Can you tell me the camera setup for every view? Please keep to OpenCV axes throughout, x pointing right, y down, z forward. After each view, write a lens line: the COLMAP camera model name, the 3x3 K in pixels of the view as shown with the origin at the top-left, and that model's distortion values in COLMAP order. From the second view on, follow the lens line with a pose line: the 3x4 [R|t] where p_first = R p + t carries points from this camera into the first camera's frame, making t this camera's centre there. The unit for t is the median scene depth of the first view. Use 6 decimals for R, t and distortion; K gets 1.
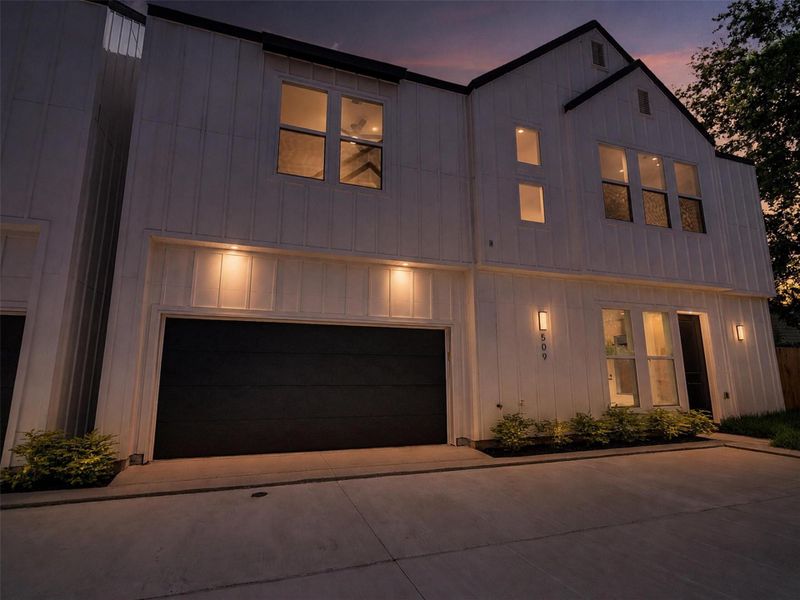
lens RADIAL K [[410.8, 0, 397.0], [0, 410.8, 297.8], [0, 0, 1]] dist [-0.000797, 0.001088]
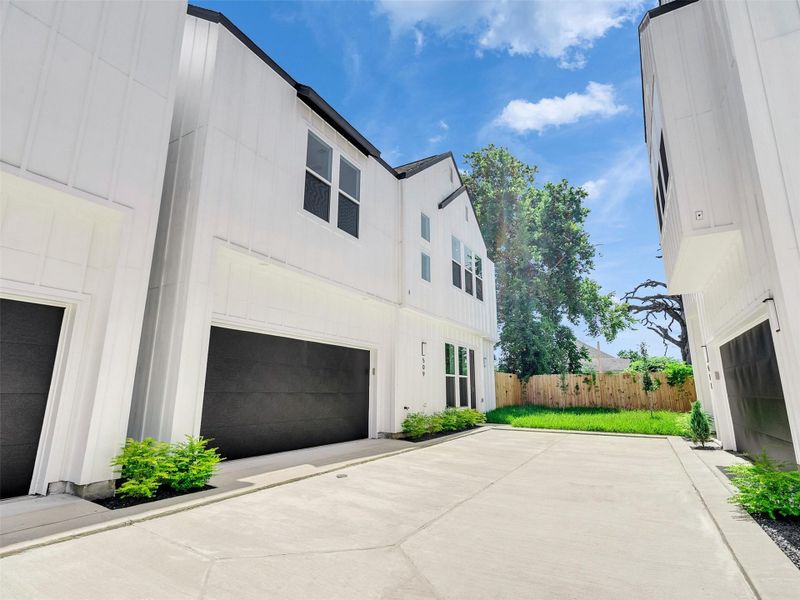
lens RADIAL K [[410.8, 0, 397.0], [0, 410.8, 297.8], [0, 0, 1]] dist [-0.000797, 0.001088]
pose [[0.772057, 0.138032, 0.620382, -0.679189], [-0.112327, 0.990399, -0.080570, 0.004425], [-0.625548, -0.007481, 0.780150, -0.079156]]
